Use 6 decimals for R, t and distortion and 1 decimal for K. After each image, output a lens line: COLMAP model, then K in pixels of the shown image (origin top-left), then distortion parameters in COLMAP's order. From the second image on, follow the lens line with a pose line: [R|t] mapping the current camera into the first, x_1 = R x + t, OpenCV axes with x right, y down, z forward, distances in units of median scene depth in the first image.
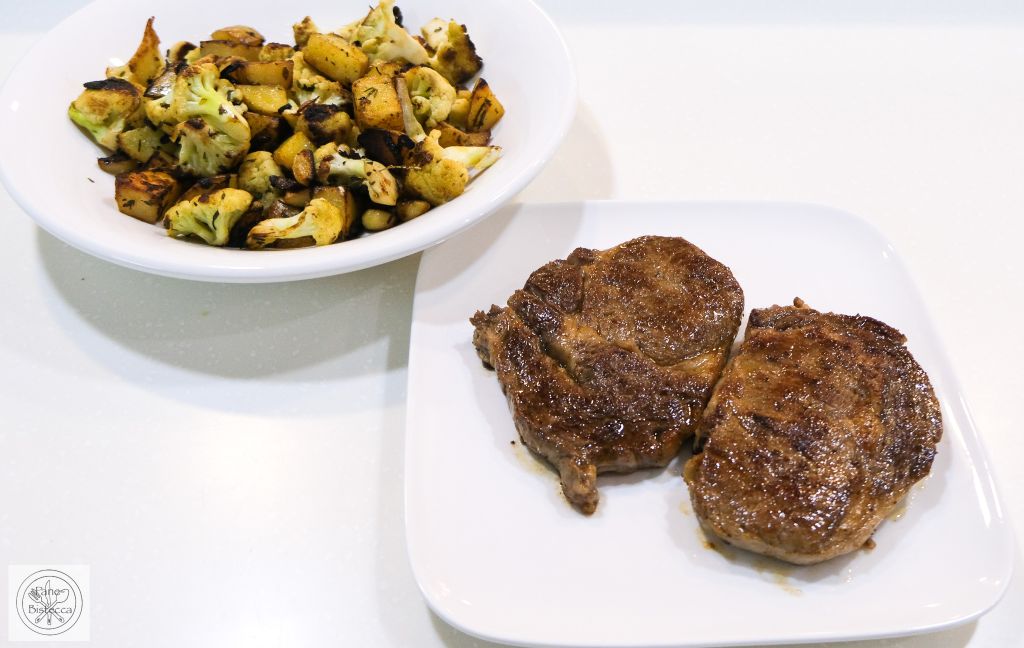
lens RADIAL K [[1057.0, 0, 513.3], [0, 1057.0, 325.5], [0, 0, 1]] dist [-0.009725, 0.000000]
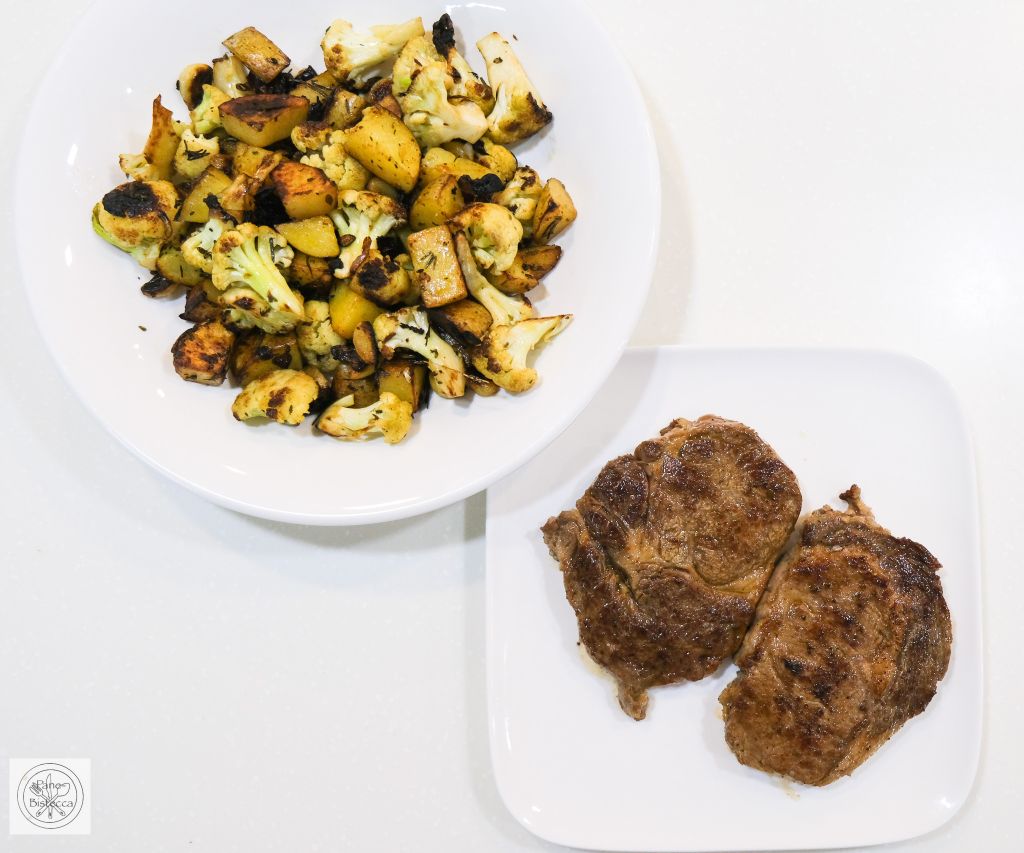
lens RADIAL K [[1146.1, 0, 565.0], [0, 1146.1, 408.8], [0, 0, 1]] dist [-0.005526, 0.000000]
pose [[0.999765, 0.018568, -0.011170, -0.005614], [-0.007193, 0.770642, 0.637227, -0.821958], [0.020440, -0.636997, 0.770595, 0.179667]]
